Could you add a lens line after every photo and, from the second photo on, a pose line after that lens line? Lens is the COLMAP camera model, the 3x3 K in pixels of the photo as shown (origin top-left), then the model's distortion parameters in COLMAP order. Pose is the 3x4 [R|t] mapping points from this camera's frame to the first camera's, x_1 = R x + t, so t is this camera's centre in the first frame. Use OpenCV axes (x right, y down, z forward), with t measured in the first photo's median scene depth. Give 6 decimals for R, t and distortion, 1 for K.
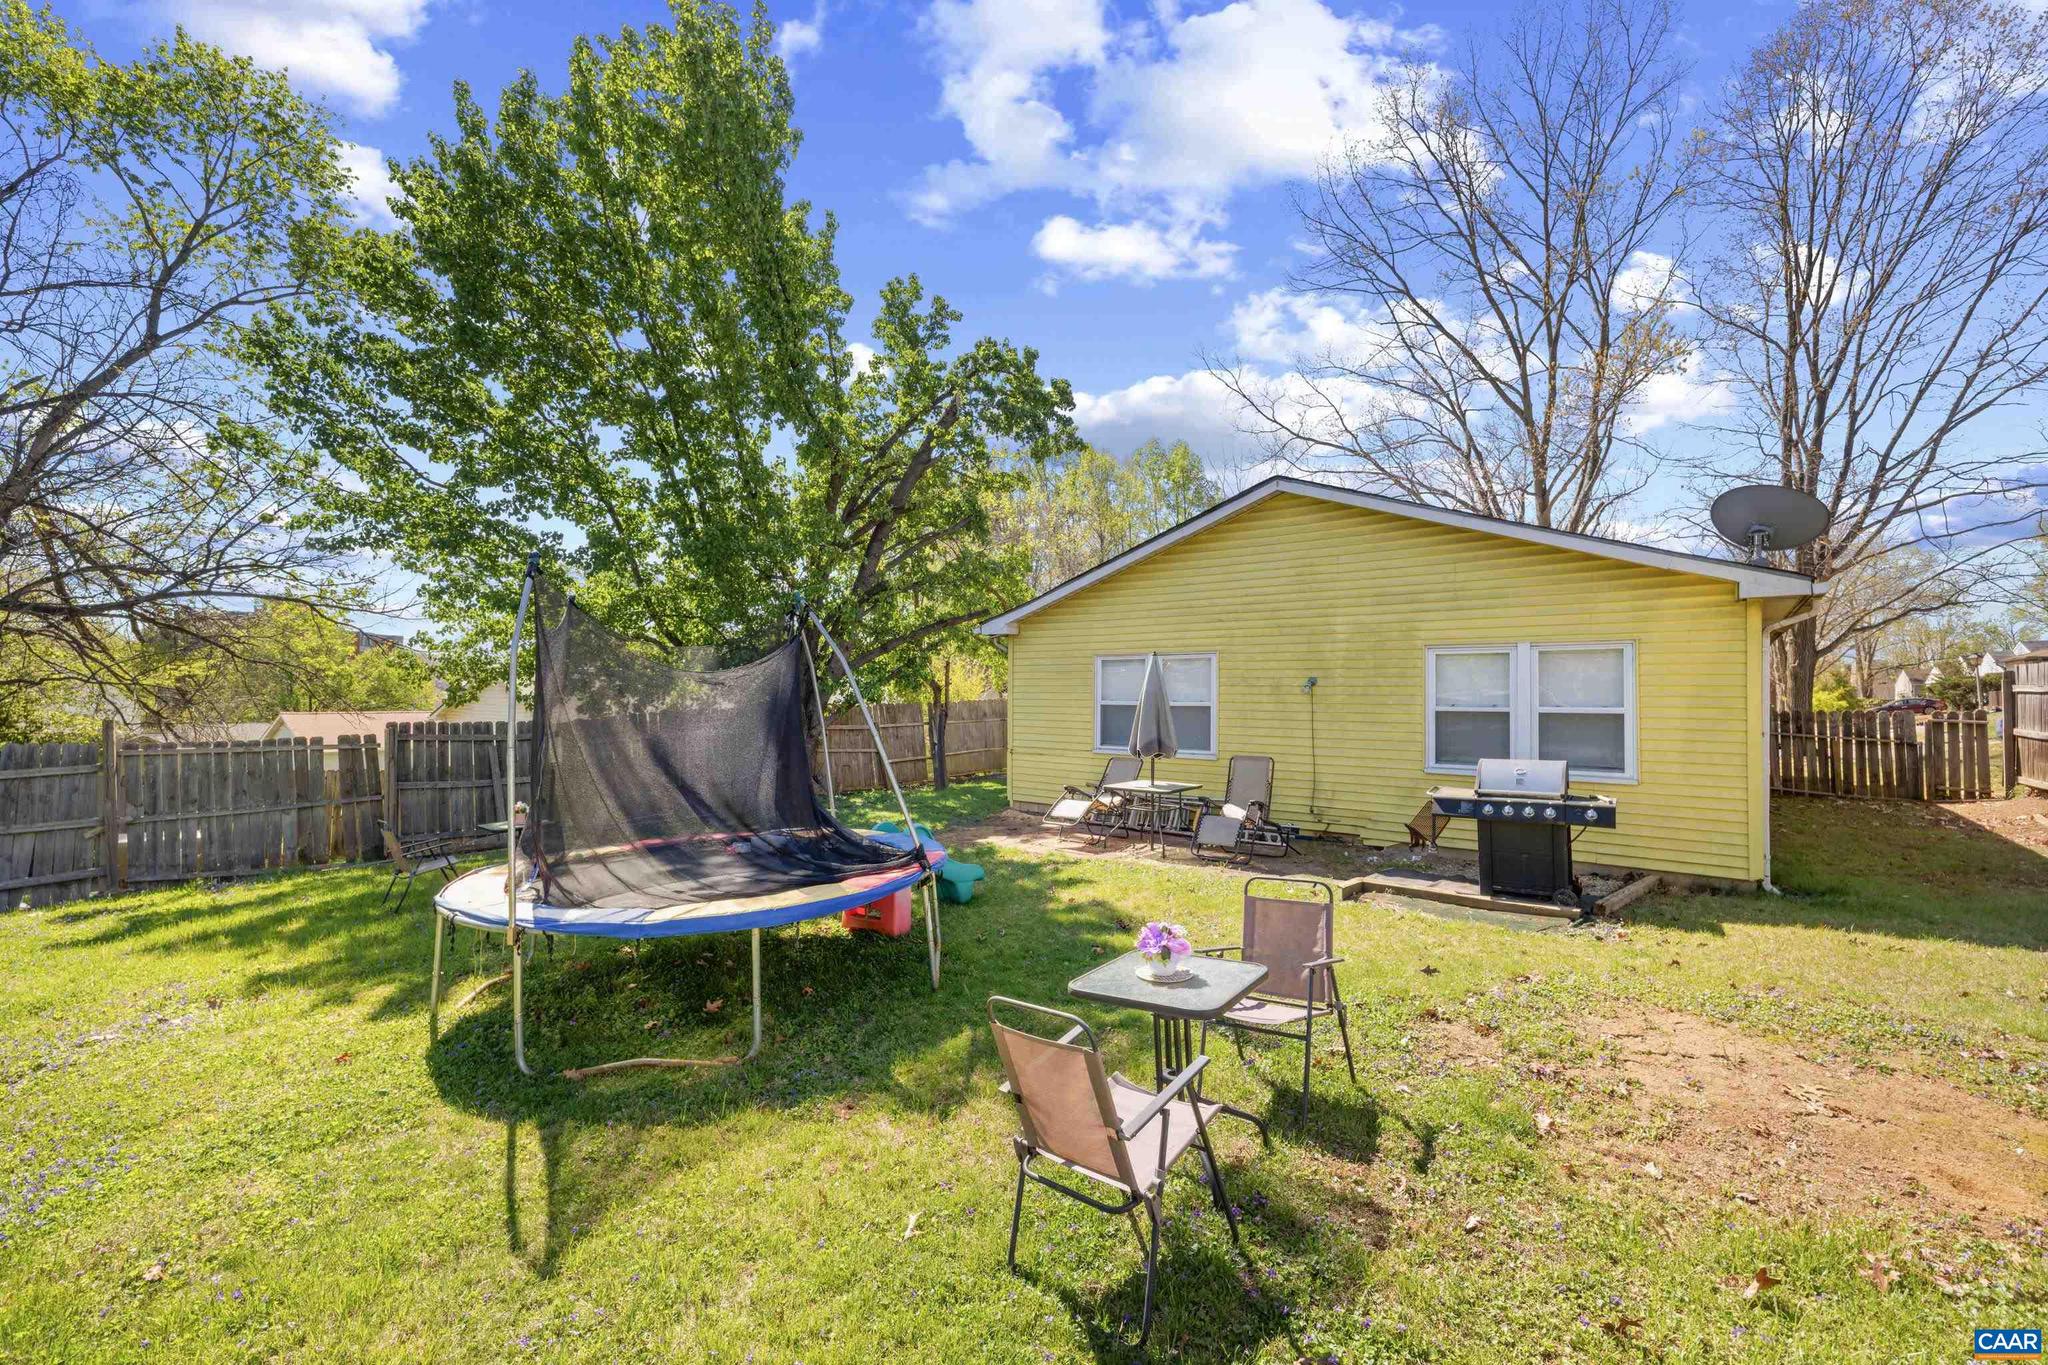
lens RADIAL K [[877.3, 0, 1024.0], [0, 877.3, 682.5], [0, 0, 1]] dist [-0.001291, 0.000020]
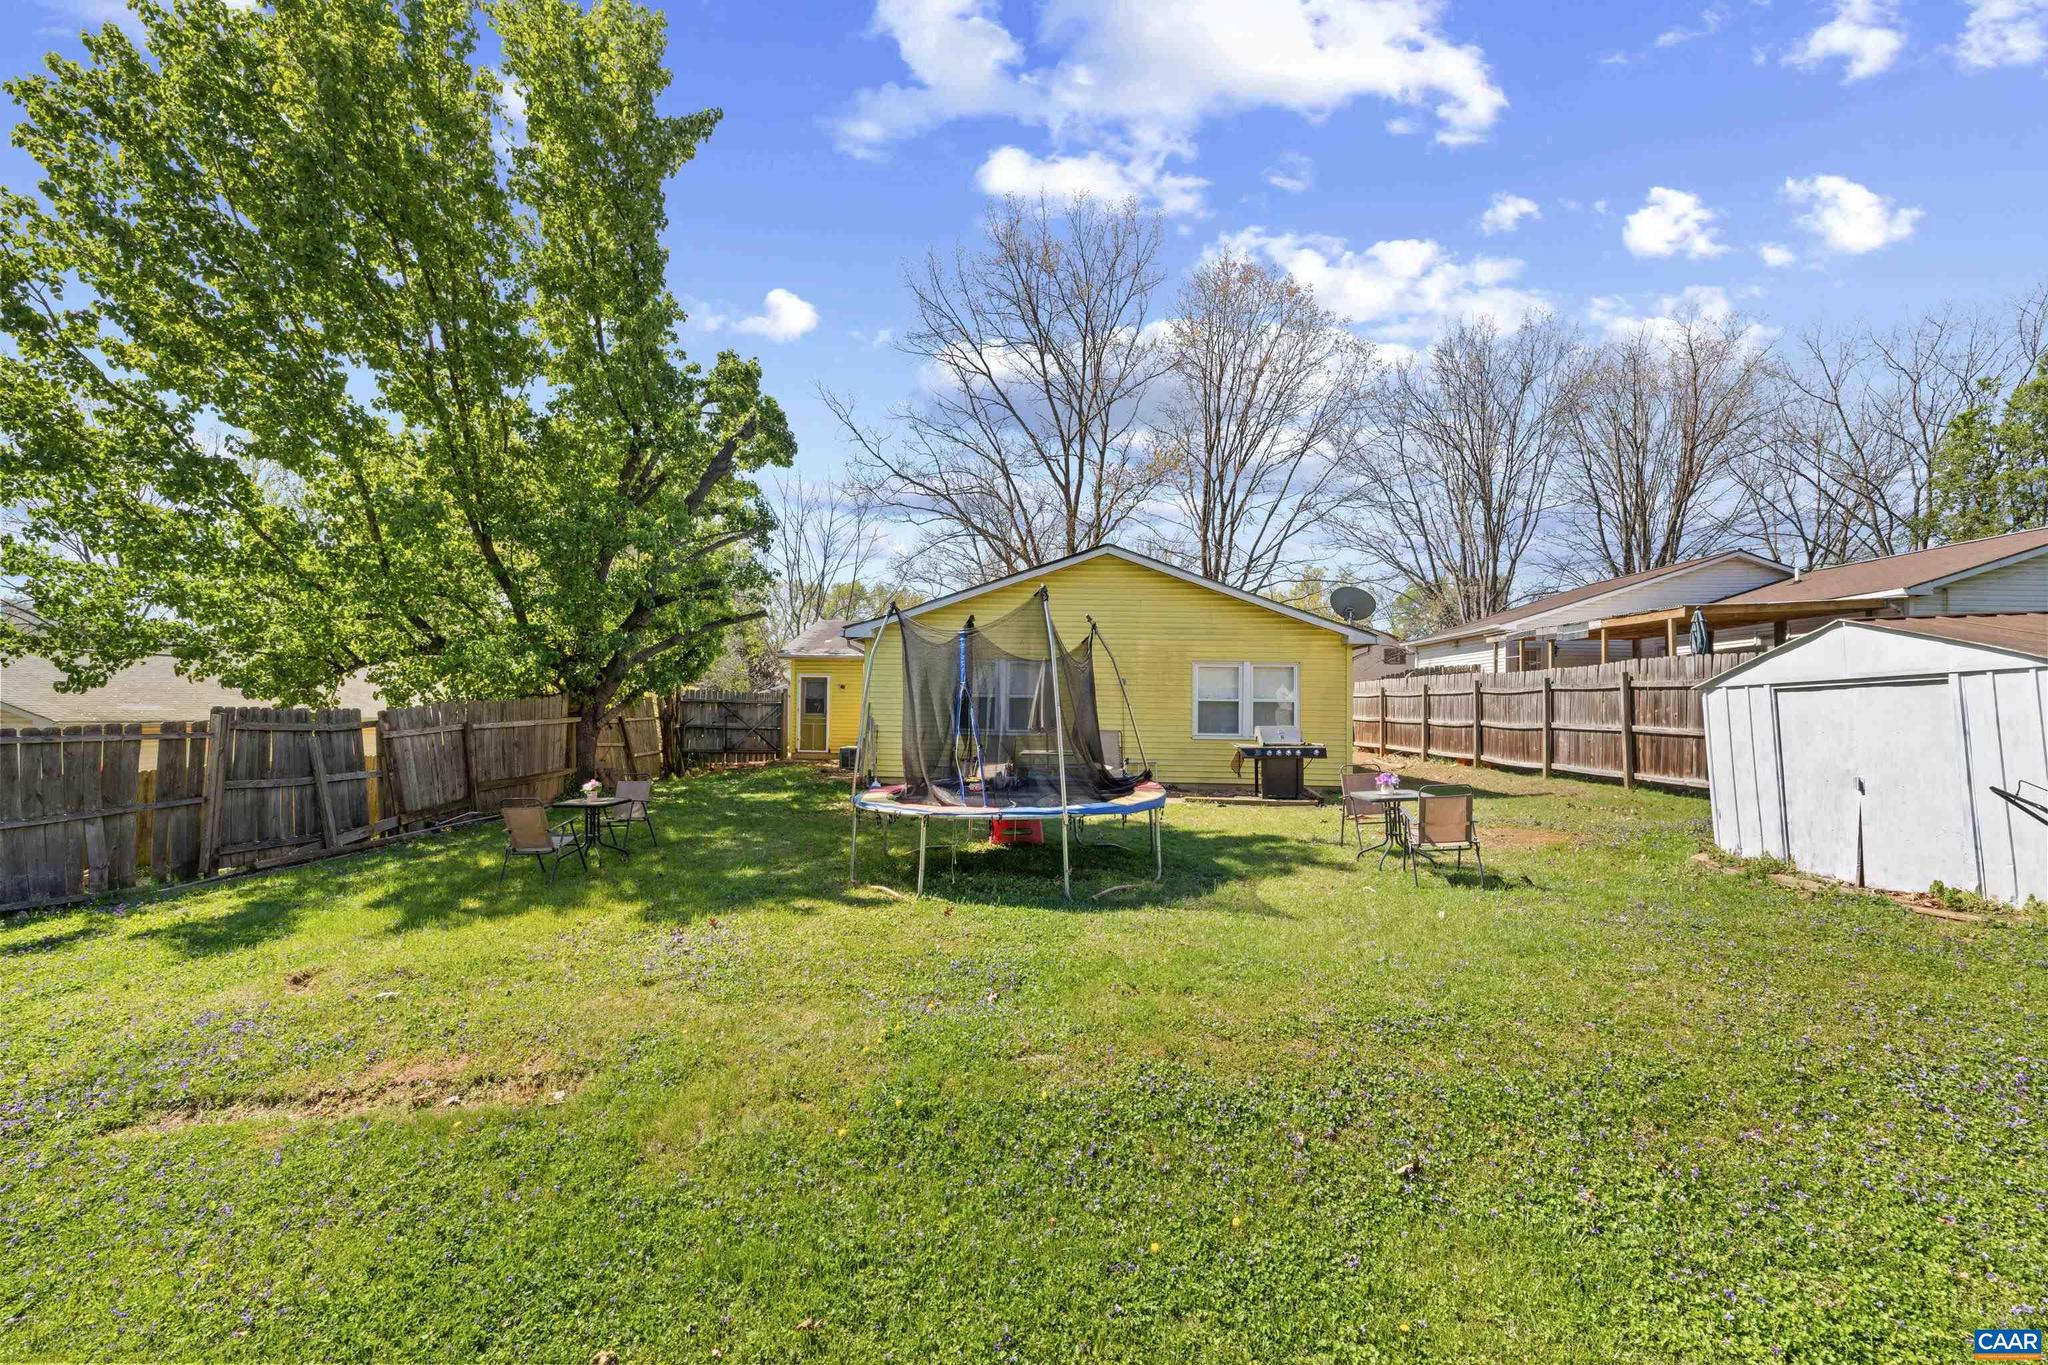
lens RADIAL K [[877.3, 0, 1024.0], [0, 877.3, 682.5], [0, 0, 1]] dist [-0.001291, 0.000020]
pose [[0.799040, 0.021480, 0.600894, -0.631821], [-0.018443, 0.999767, -0.011214, 0.019271], [-0.600995, -0.002122, 0.799250, -0.094190]]
